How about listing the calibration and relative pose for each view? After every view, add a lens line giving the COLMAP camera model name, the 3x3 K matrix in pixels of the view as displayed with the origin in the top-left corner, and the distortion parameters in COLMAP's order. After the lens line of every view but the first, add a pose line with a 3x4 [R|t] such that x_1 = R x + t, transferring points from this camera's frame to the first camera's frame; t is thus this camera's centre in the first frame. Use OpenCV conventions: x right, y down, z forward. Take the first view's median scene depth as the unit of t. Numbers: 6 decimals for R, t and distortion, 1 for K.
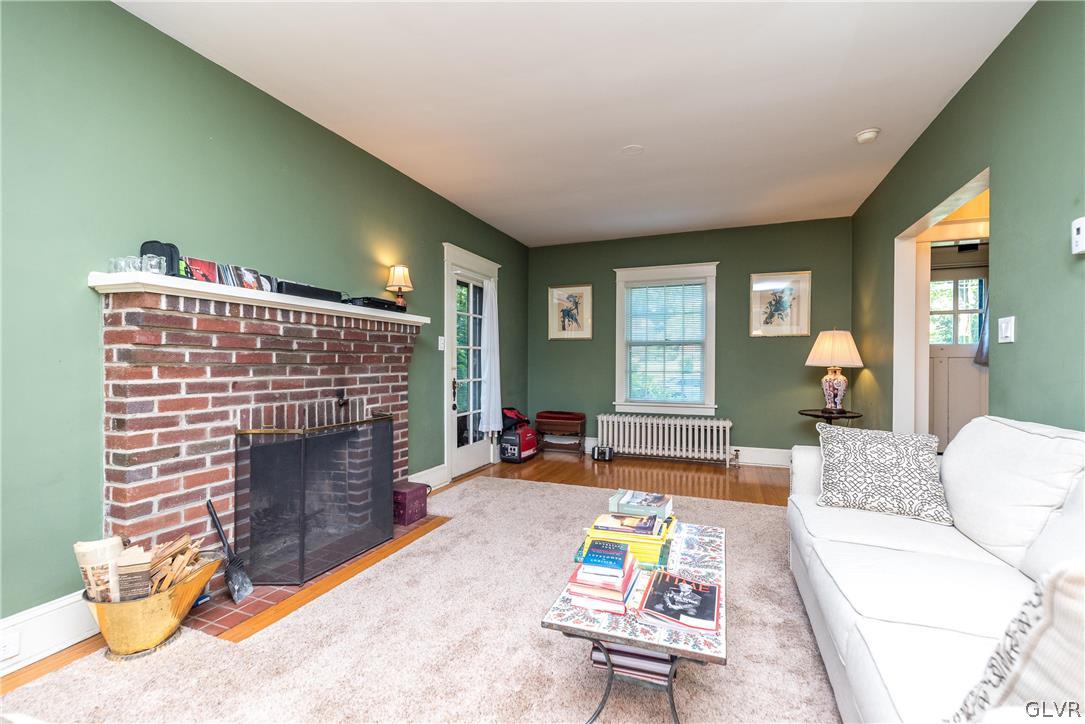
lens RADIAL K [[478.6, 0, 547.8], [0, 478.6, 360.8], [0, 0, 1]] dist [0.005043, 0.000068]
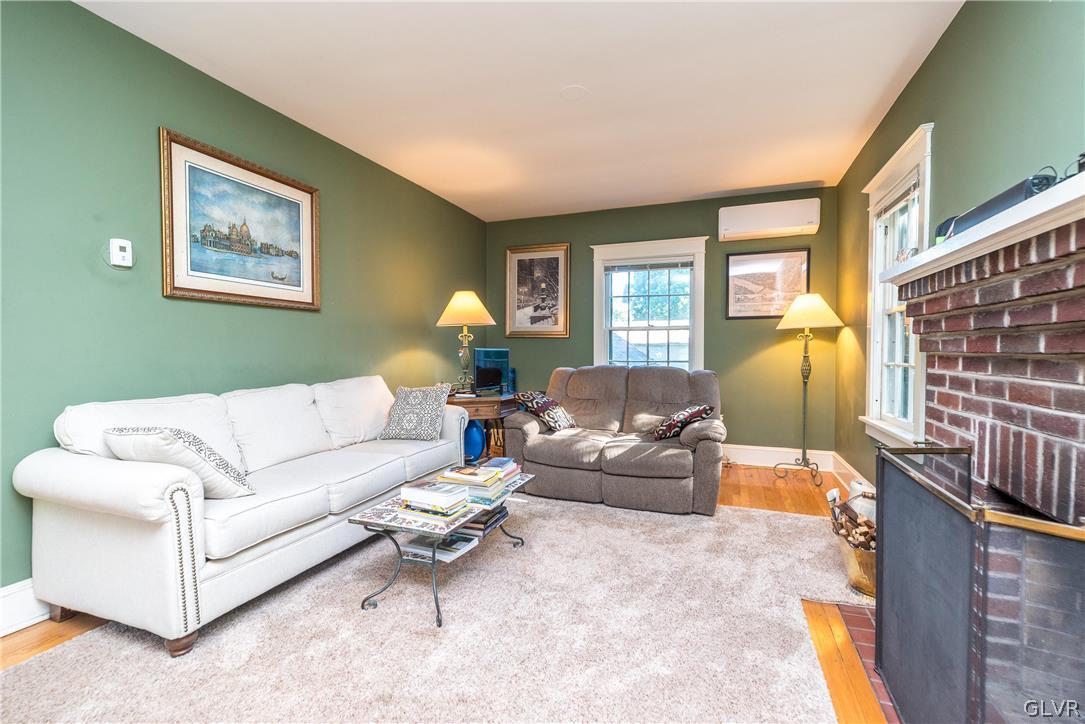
lens RADIAL K [[478.6, 0, 542.8], [0, 478.6, 364.7], [0, 0, 1]] dist [0.005043, 0.000068]
pose [[-1.000000, -0.000743, 0.000551, -0.026197], [-0.000729, 0.999688, 0.024953, 0.005172], [-0.000569, 0.024952, -0.999688, 1.636471]]
